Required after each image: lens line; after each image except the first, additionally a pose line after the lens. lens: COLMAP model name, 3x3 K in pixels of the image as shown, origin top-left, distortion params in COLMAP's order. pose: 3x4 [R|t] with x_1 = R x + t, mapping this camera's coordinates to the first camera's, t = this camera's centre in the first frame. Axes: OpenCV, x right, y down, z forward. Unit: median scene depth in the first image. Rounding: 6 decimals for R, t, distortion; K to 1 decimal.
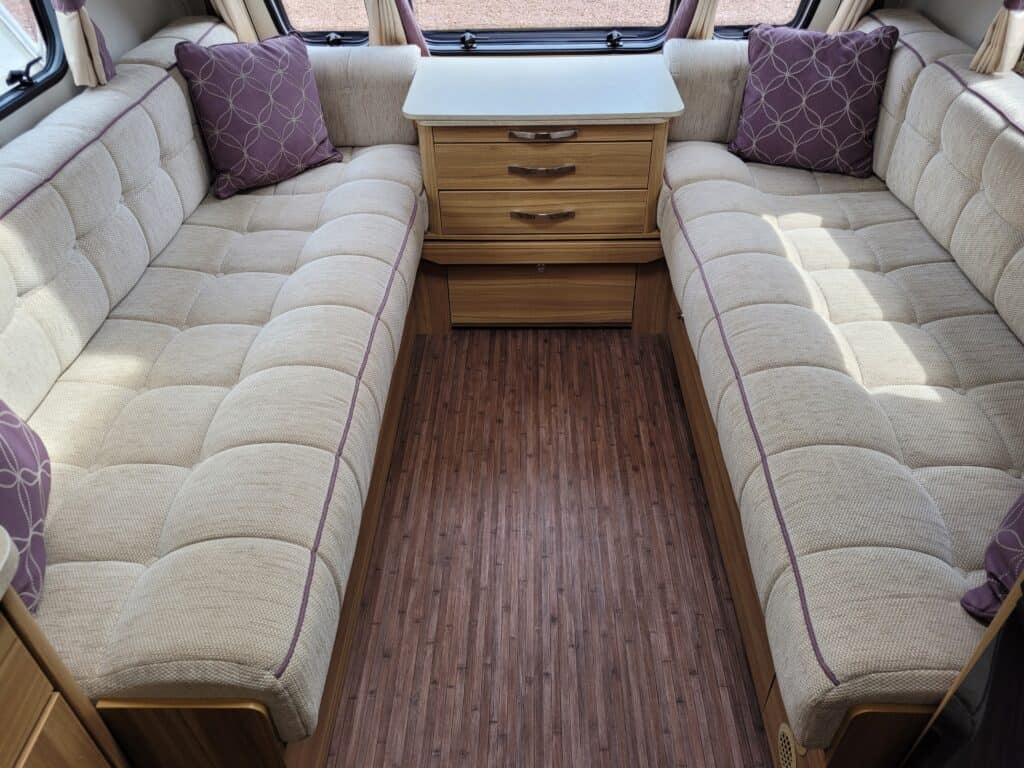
lens RADIAL K [[779.7, 0, 512.1], [0, 779.7, 379.6], [0, 0, 1]] dist [0.048629, -0.045092]
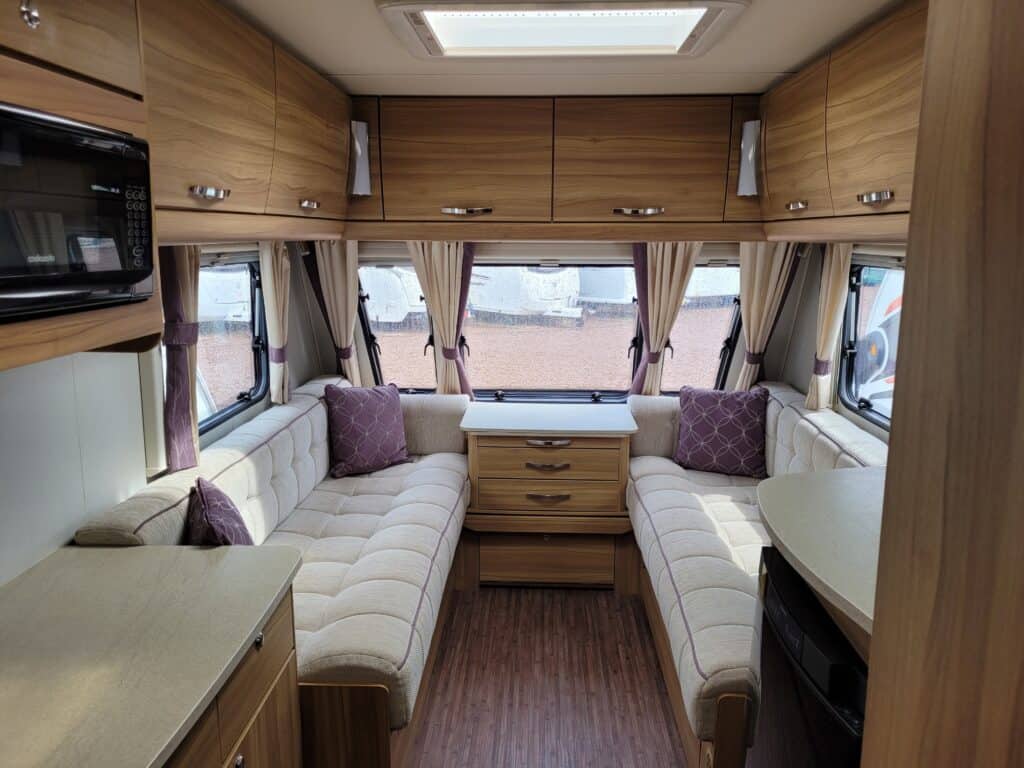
lens RADIAL K [[779.7, 0, 508.3], [0, 779.7, 385.3], [0, 0, 1]] dist [0.048629, -0.045092]
pose [[0.999475, 0.025527, -0.019974, -0.013133], [-0.031818, 0.890269, -0.454323, 0.307765], [0.006185, 0.454720, 0.890613, -0.457080]]
